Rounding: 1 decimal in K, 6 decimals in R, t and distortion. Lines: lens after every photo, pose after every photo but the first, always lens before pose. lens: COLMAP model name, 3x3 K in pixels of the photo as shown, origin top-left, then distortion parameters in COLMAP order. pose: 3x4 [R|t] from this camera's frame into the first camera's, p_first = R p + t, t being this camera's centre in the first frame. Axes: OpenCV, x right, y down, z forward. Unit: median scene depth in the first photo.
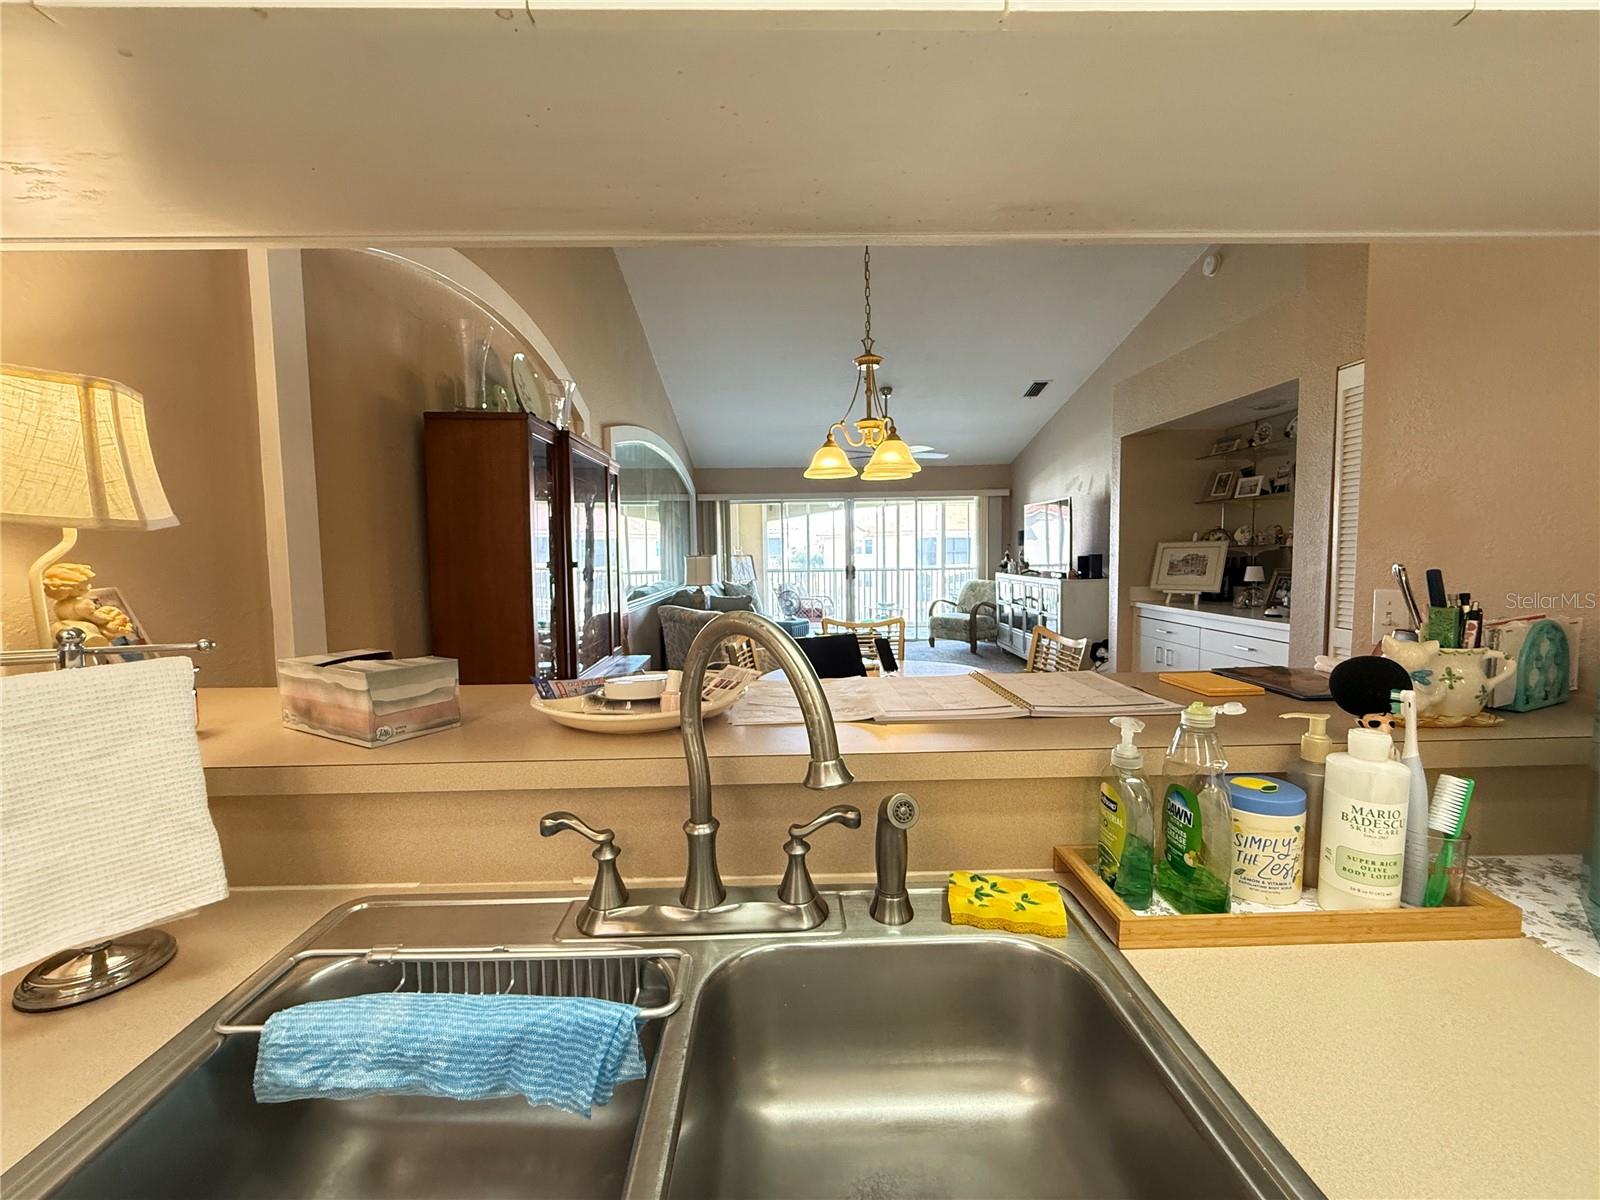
lens RADIAL K [[640.9, 0, 799.7], [0, 640.9, 600.0], [0, 0, 1]] dist [-0.002467, -0.000176]
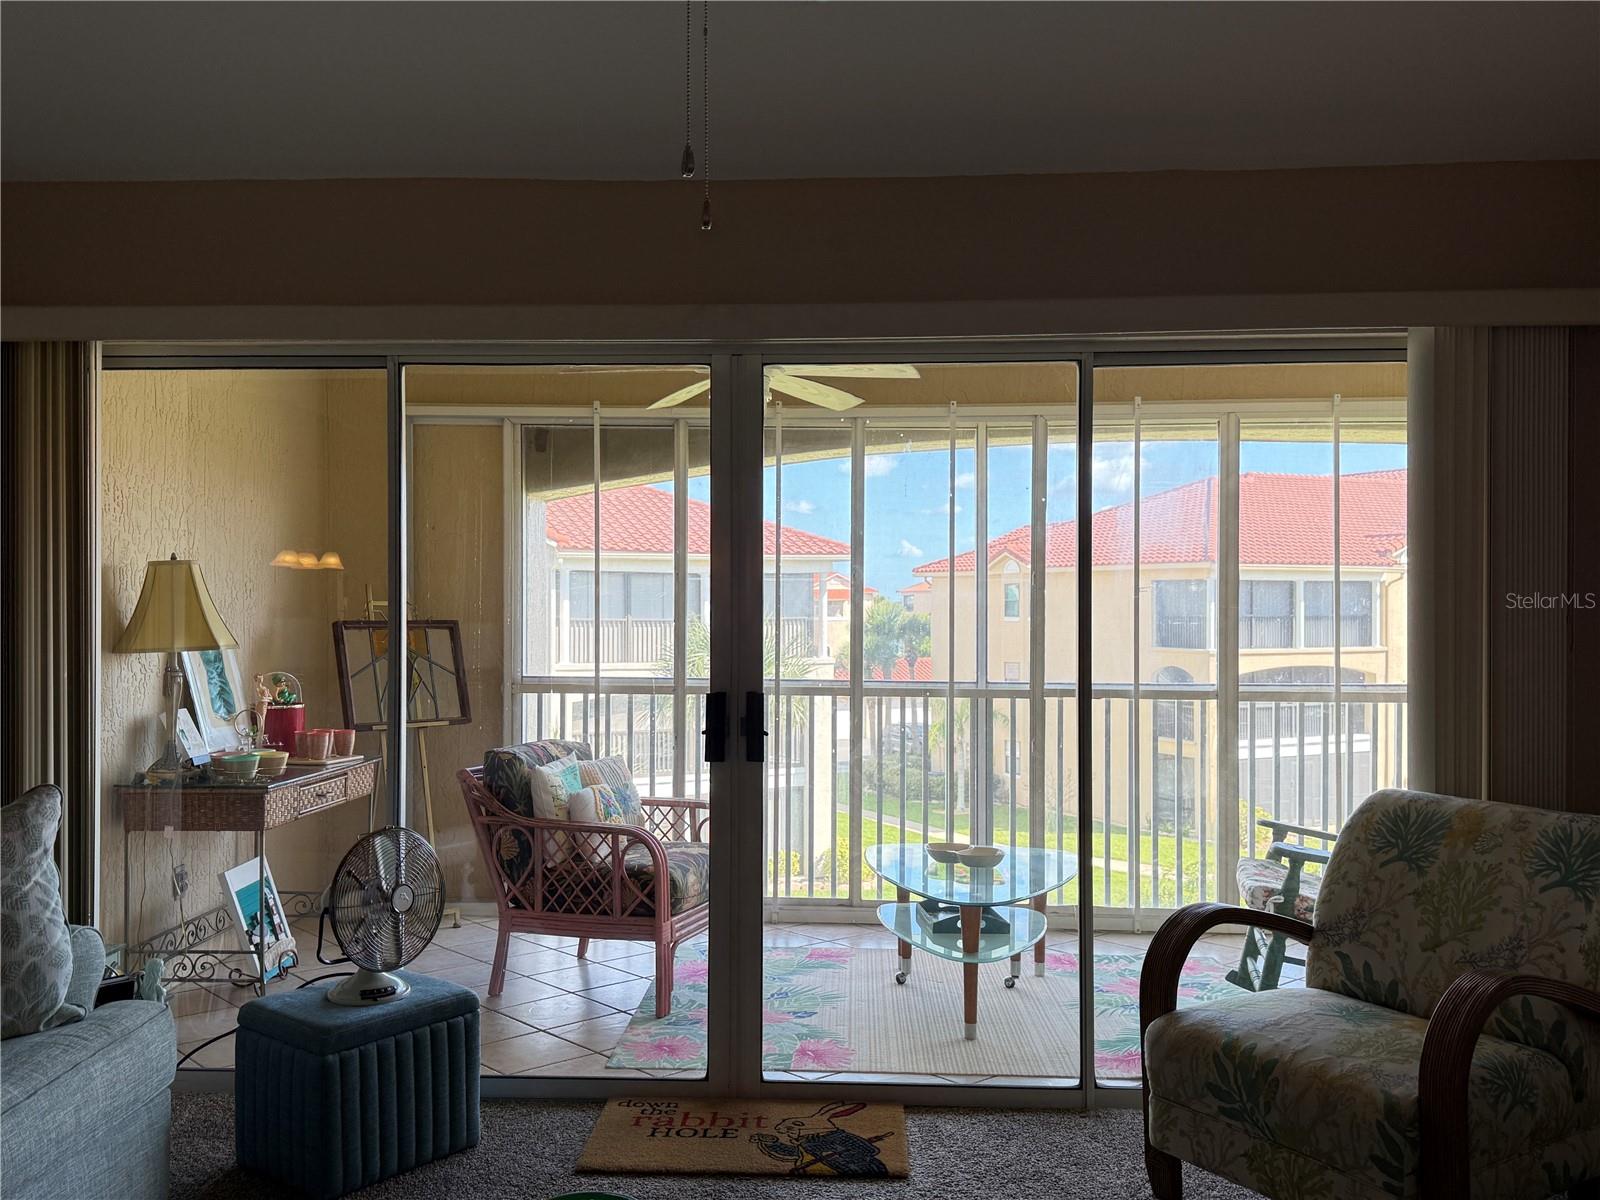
lens RADIAL K [[1376.7, 0, 796.7], [0, 1376.7, 587.8], [0, 0, 1]] dist [0.084146, 0.002417]
pose [[0.996983, 0.006015, -0.077384, 0.130251], [-0.012287, 0.996651, -0.080841, -0.054422], [0.076638, 0.081548, 0.993719, 0.594848]]
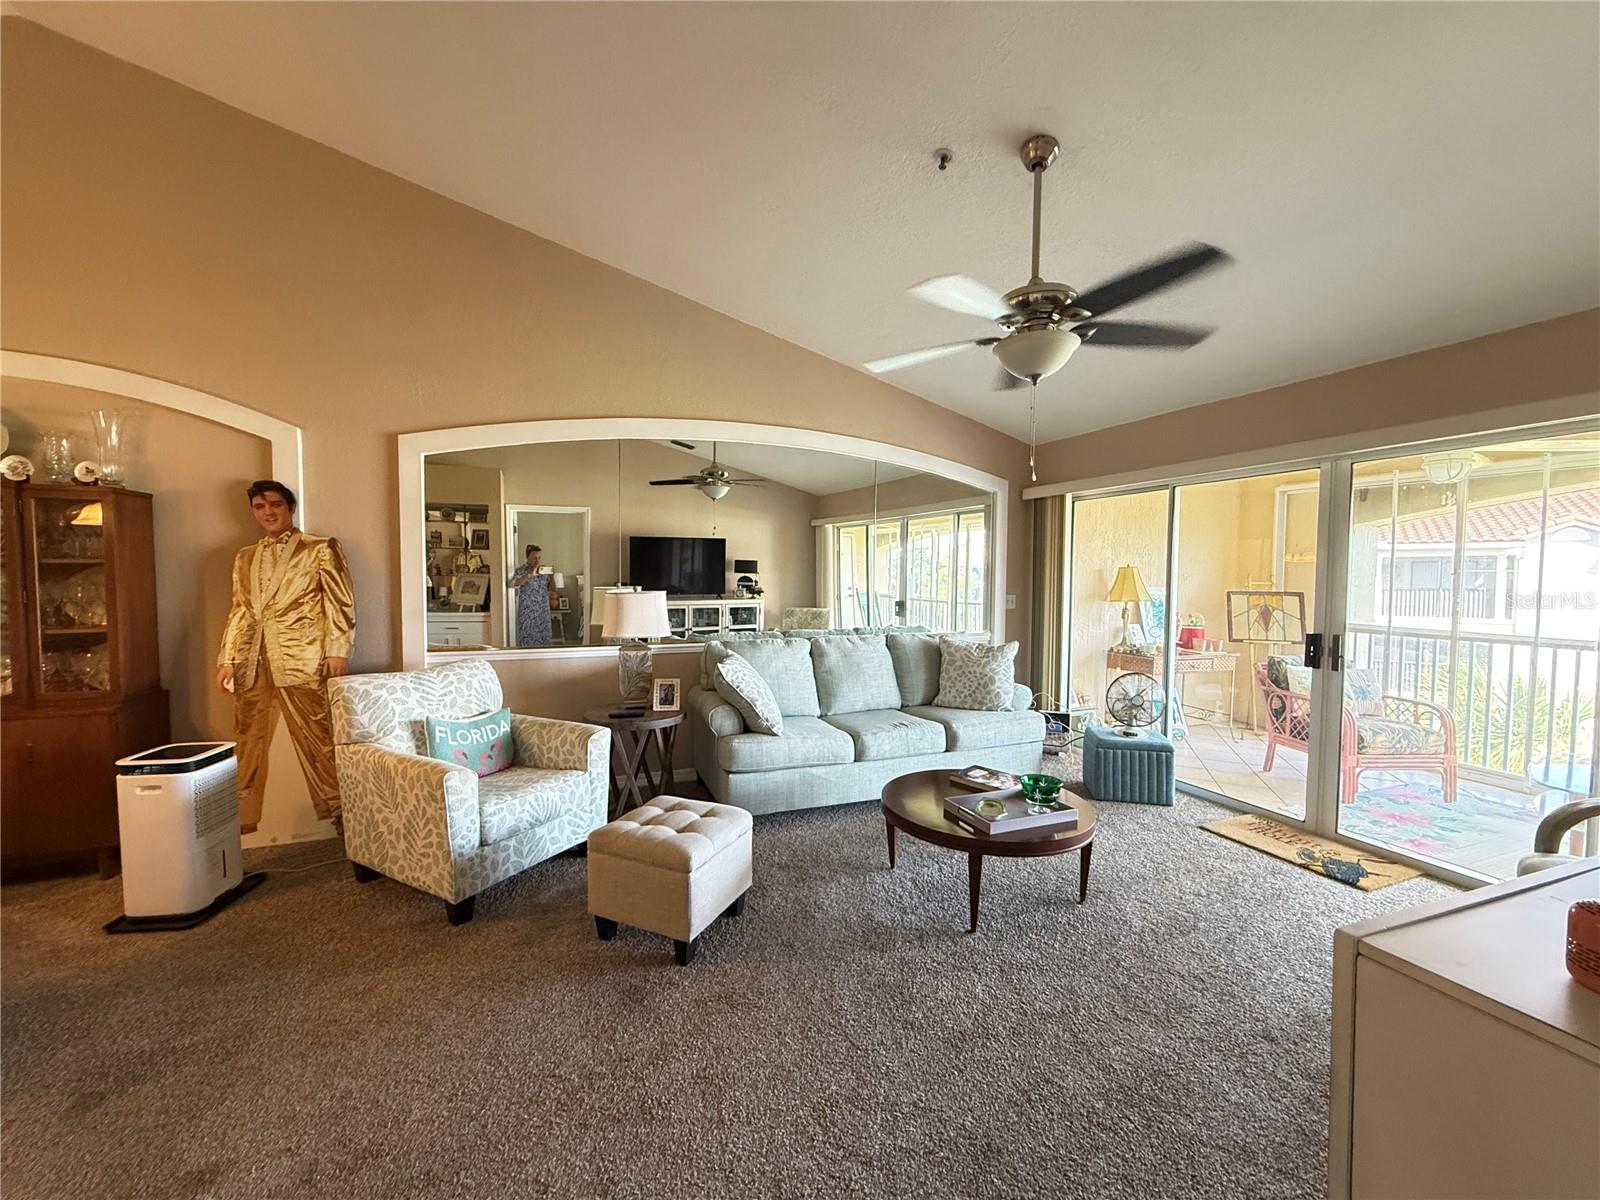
lens RADIAL K [[640.9, 0, 797.0], [0, 640.9, 602.8], [0, 0, 1]] dist [-0.002467, -0.000176]
pose [[0.352065, 0.053943, -0.934420, 0.324423], [-0.072745, 0.996895, 0.030141, -0.064406], [0.933144, 0.057363, 0.354896, 0.581655]]
